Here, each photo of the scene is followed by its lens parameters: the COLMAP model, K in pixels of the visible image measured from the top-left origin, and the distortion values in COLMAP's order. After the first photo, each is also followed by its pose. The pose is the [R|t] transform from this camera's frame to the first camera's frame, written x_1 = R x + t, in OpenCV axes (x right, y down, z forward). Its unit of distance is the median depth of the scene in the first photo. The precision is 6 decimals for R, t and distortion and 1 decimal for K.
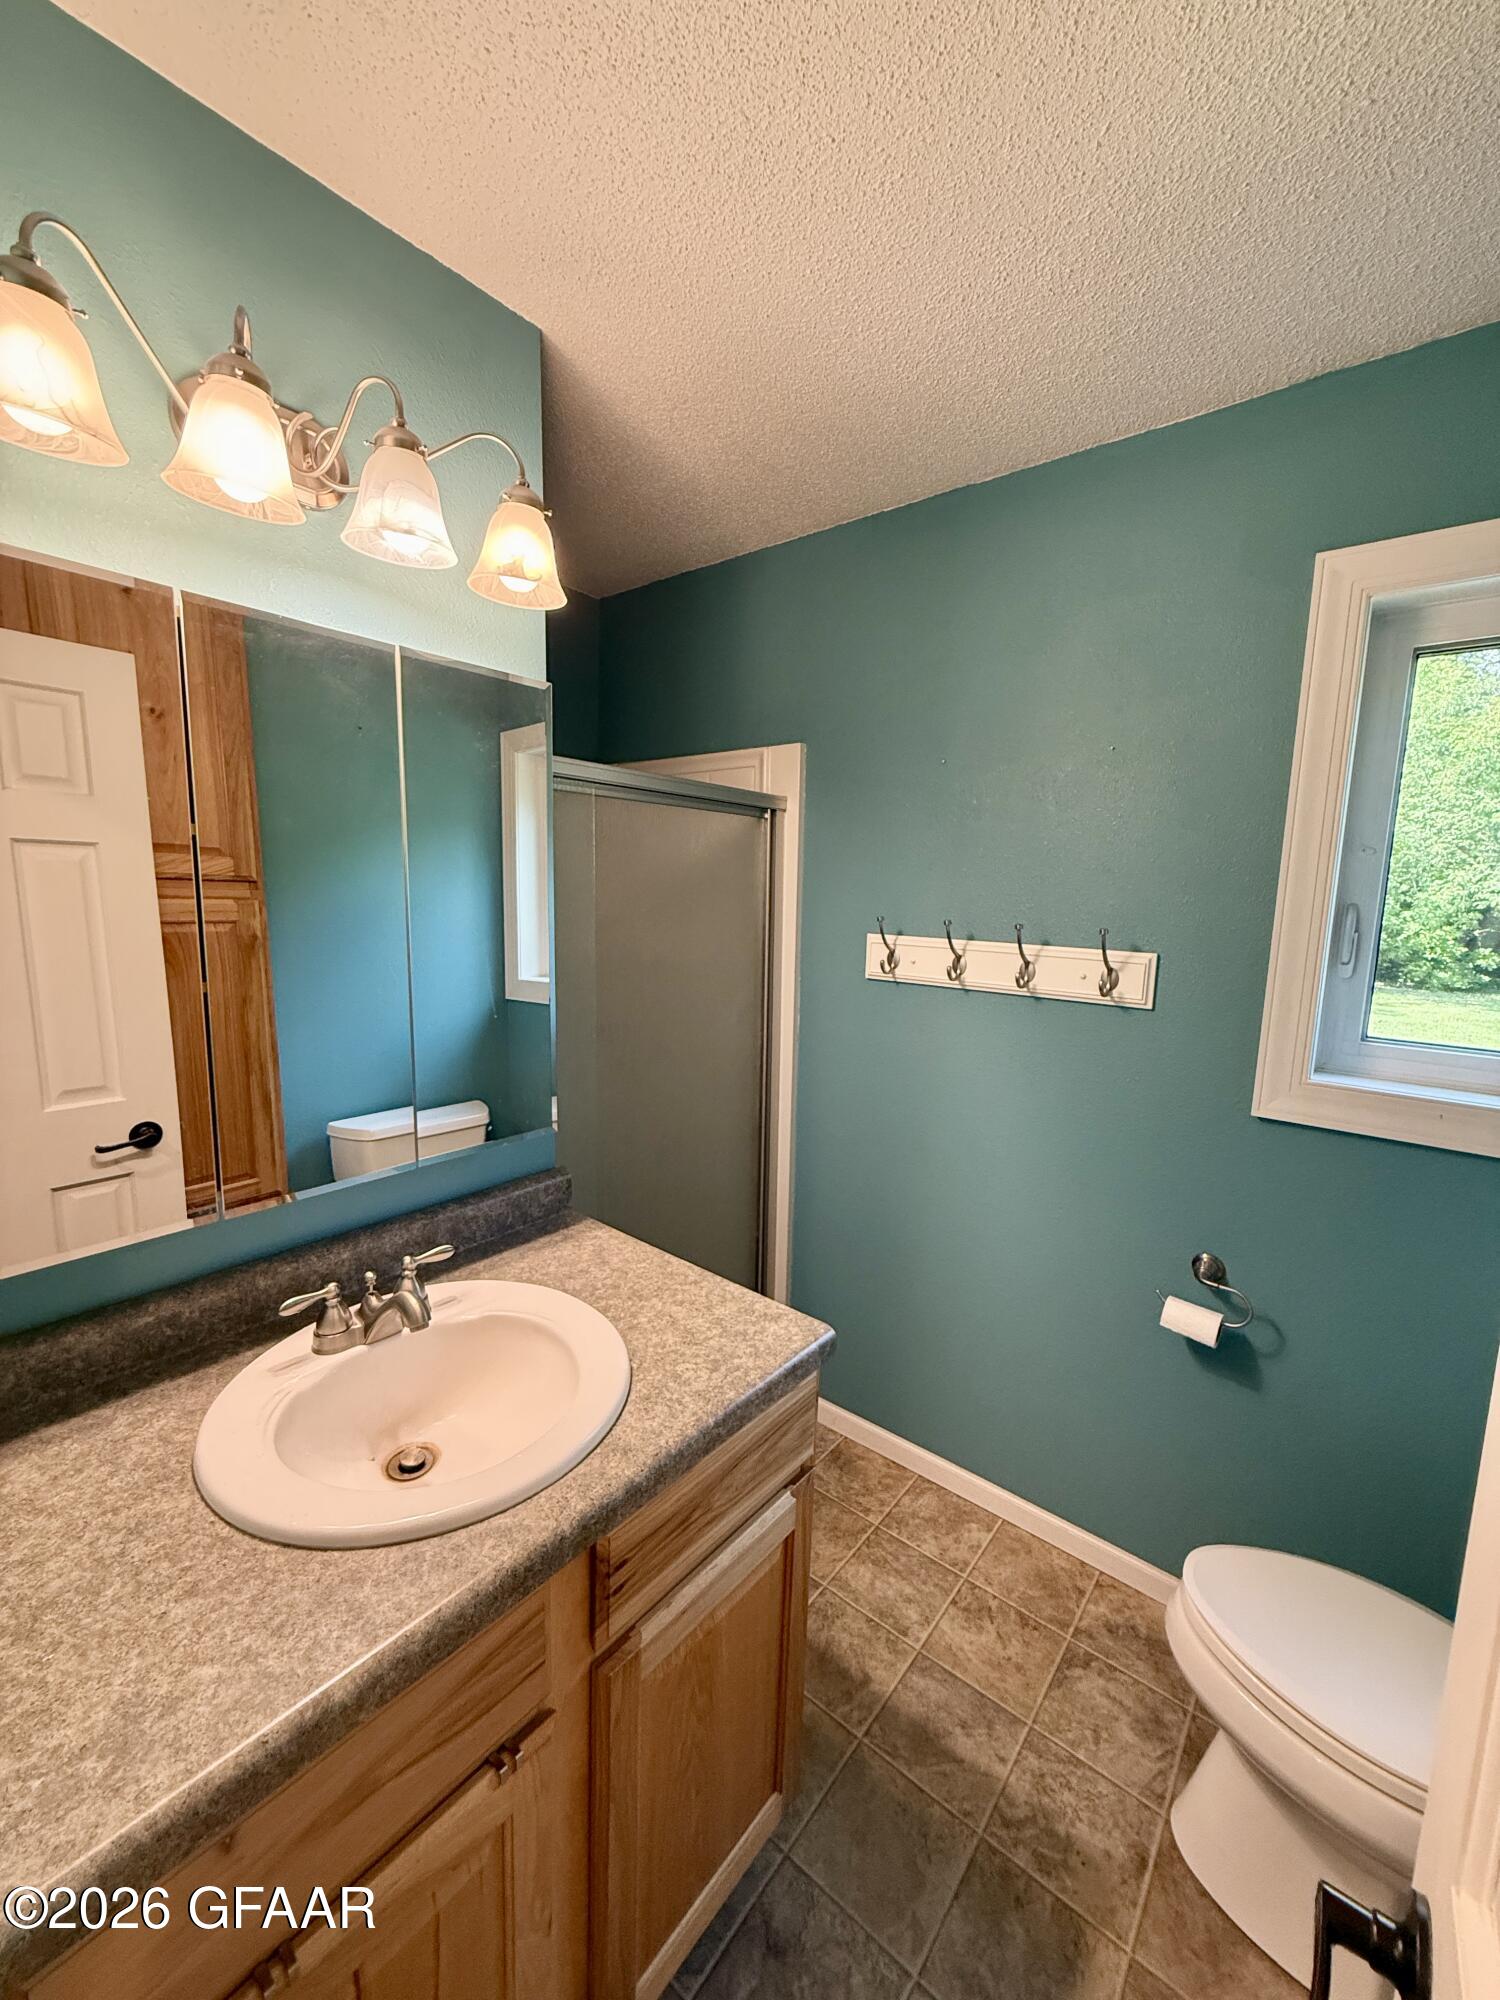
lens RADIAL K [[800.5, 0, 746.4], [0, 800.5, 1001.1], [0, 0, 1]] dist [-0.011835, -0.000194]
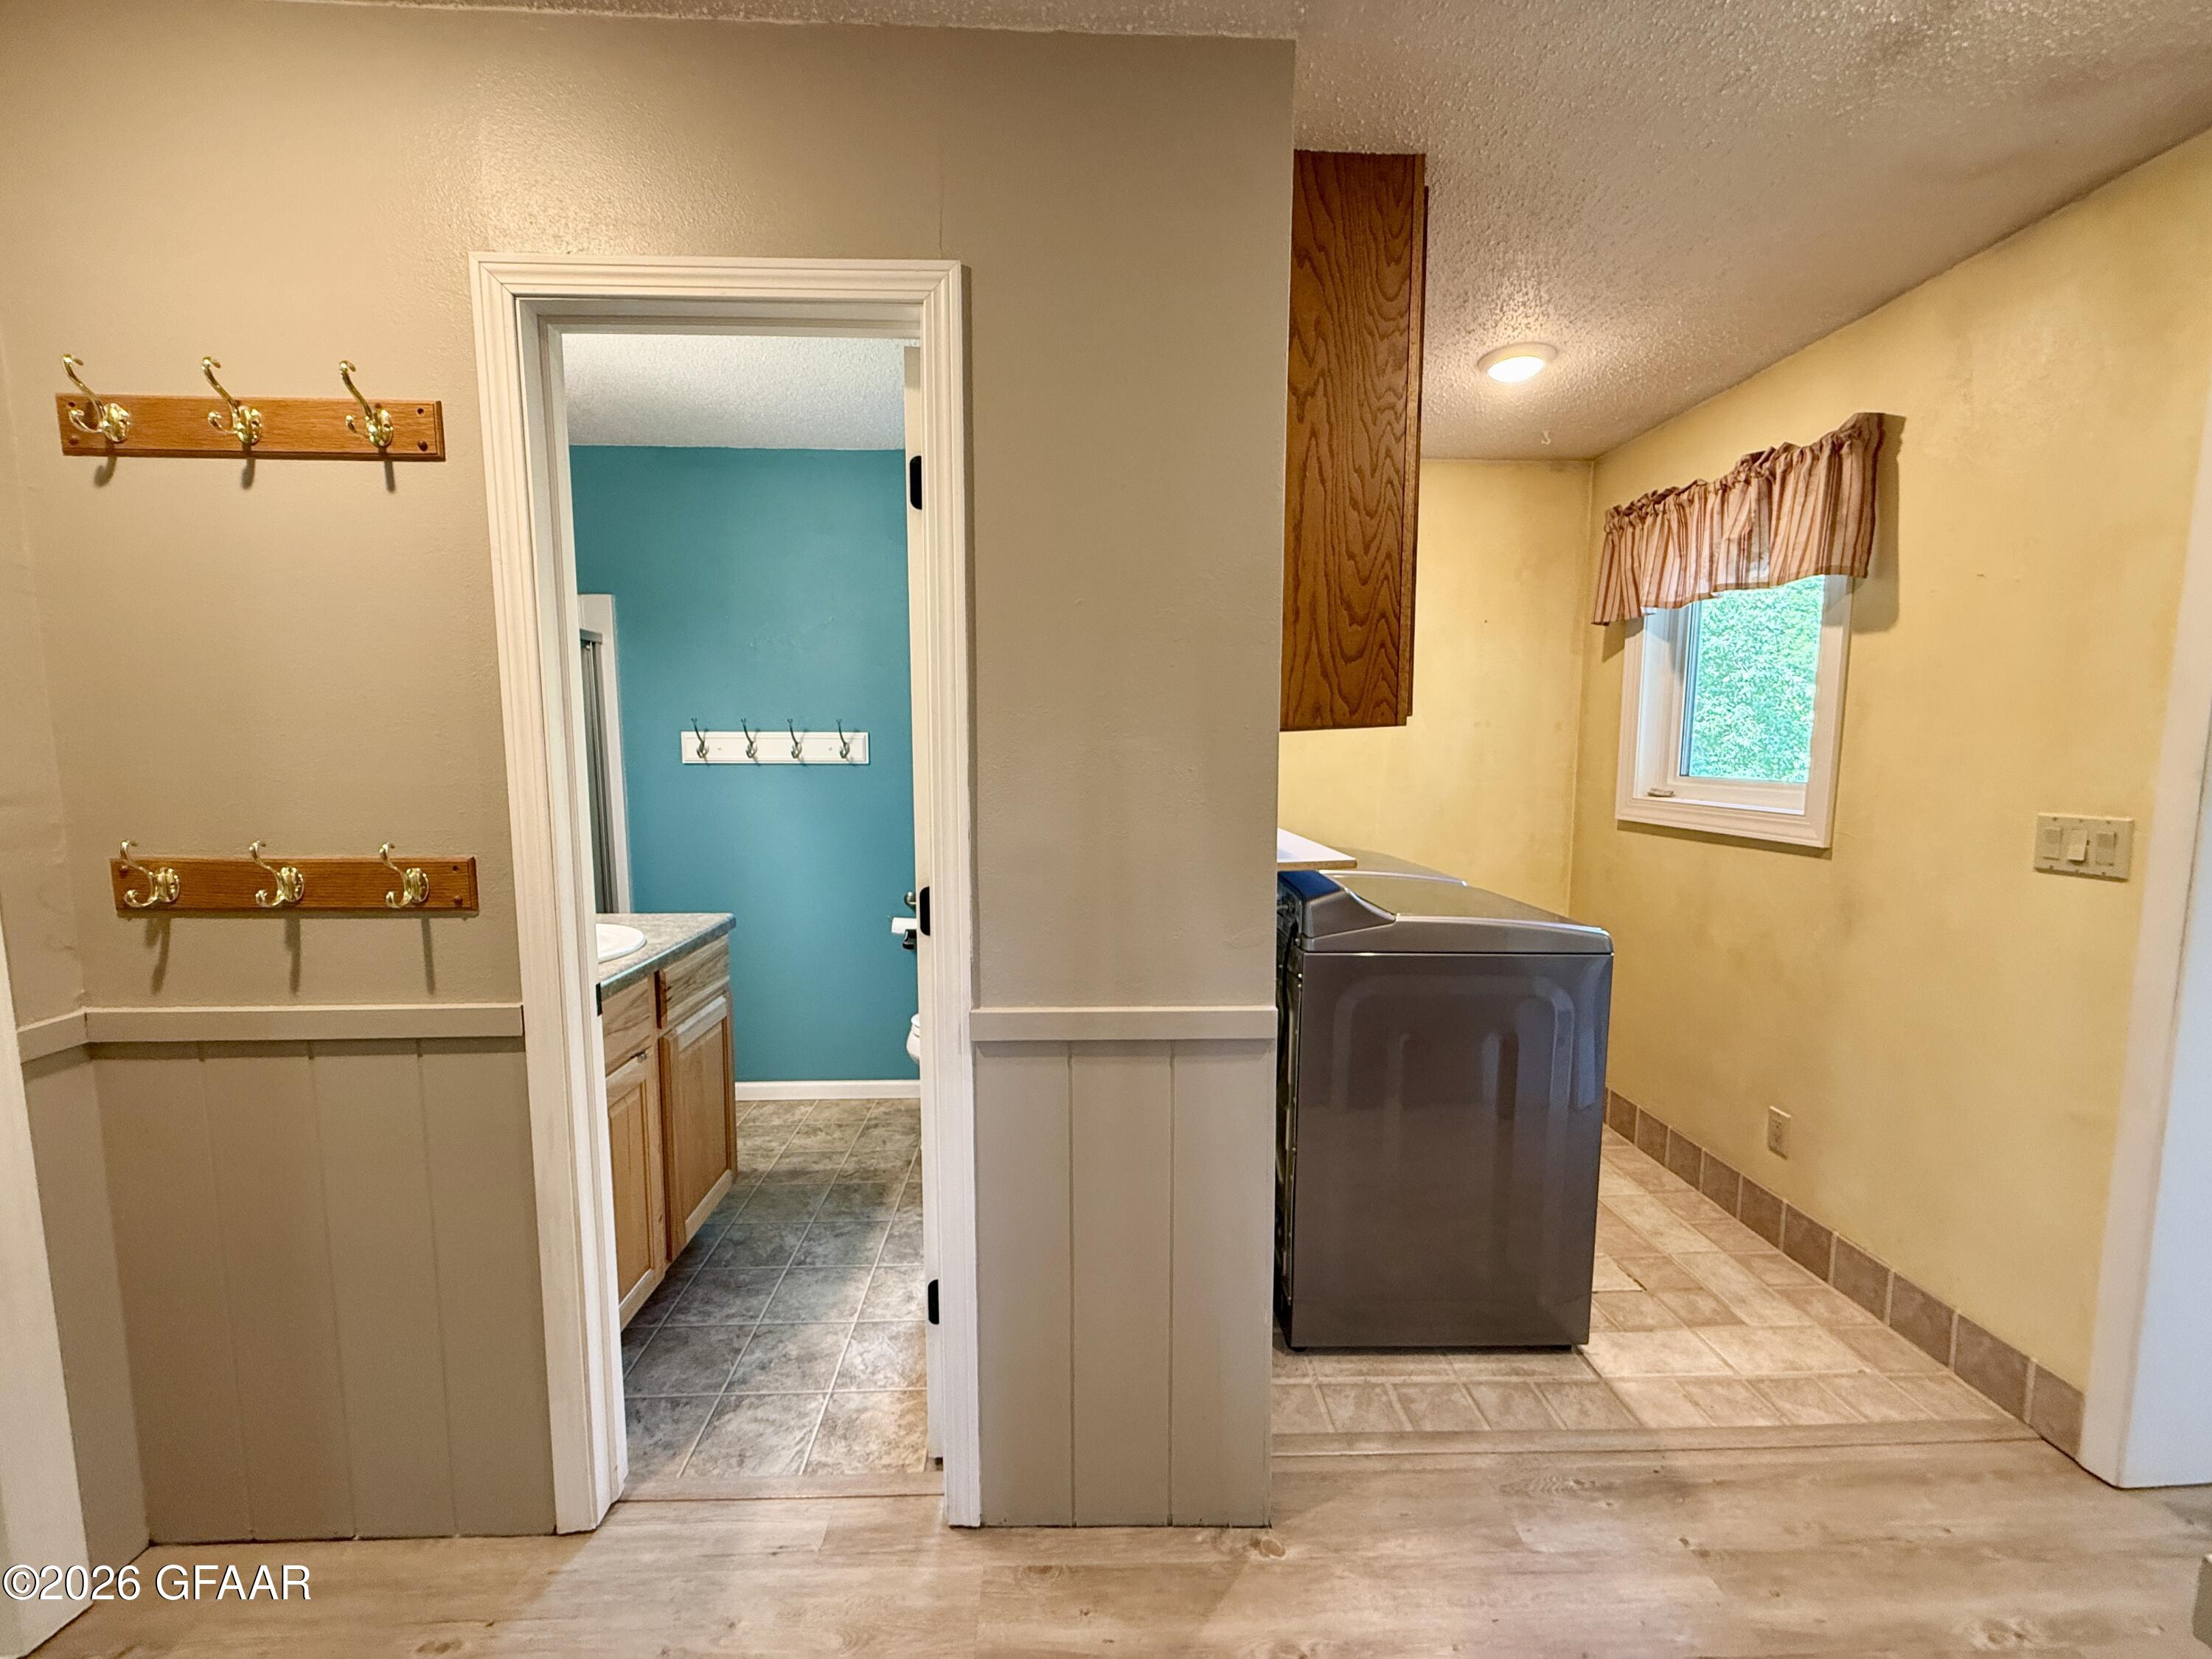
lens RADIAL K [[885.3, 0, 1100.5], [0, 885.3, 826.4], [0, 0, 1]] dist [-0.011835, -0.000194]
pose [[0.753457, -0.087390, 0.651664, -0.405965], [0.104690, 0.994429, 0.012313, 0.176131], [-0.649109, 0.058945, 0.758408, -0.833767]]
